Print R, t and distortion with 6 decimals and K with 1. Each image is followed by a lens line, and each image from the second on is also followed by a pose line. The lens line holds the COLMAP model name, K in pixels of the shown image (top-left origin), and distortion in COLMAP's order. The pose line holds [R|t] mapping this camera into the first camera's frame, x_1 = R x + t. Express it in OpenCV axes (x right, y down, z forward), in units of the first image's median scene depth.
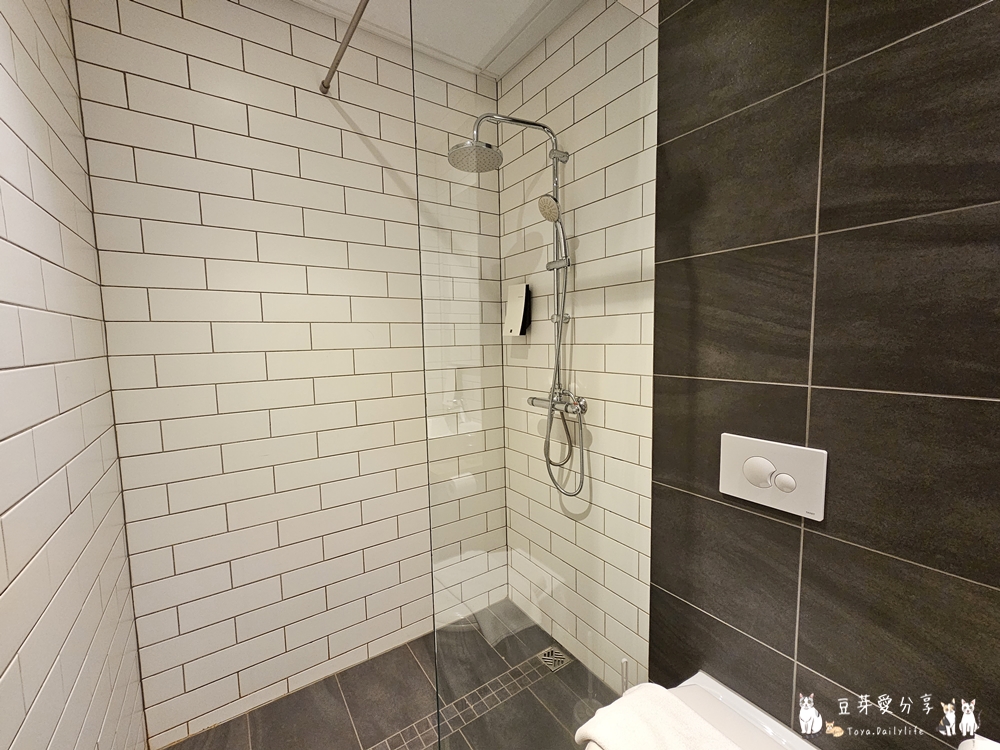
lens RADIAL K [[406.7, 0, 499.6], [0, 406.7, 373.2], [0, 0, 1]] dist [-0.006340, 0.001959]
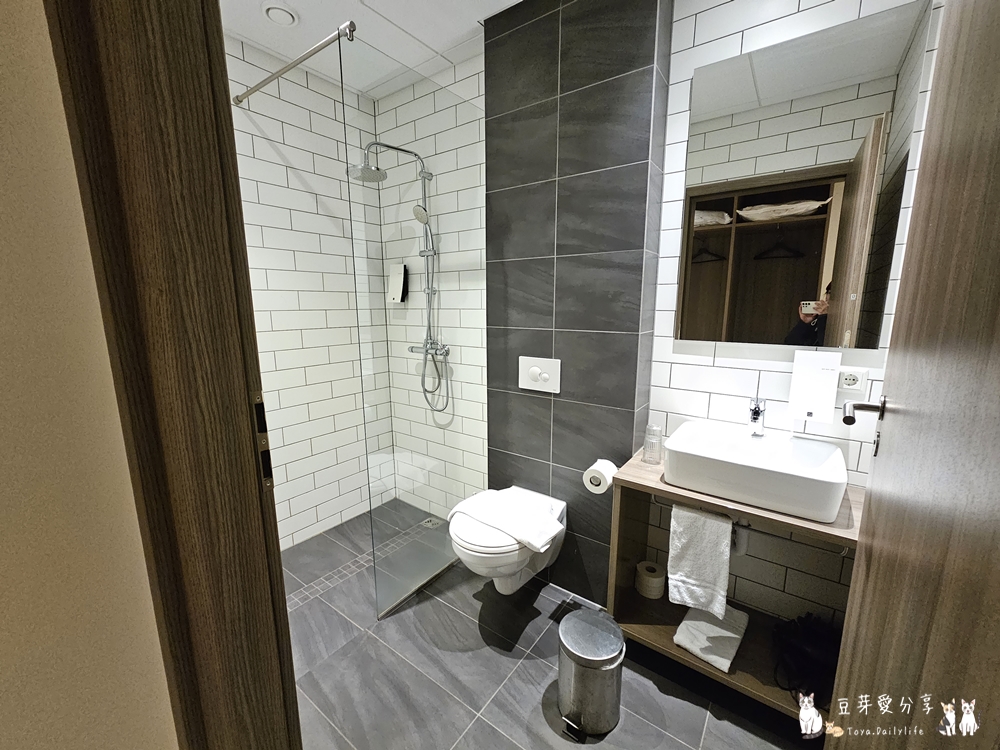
lens RADIAL K [[406.7, 0, 500.0], [0, 406.7, 374.7], [0, 0, 1]] dist [-0.006340, 0.001959]
pose [[0.945203, -0.042052, 0.323764, -0.098347], [0.014249, 0.996039, 0.087771, 0.040135], [-0.326173, -0.078348, 0.942058, -0.479828]]
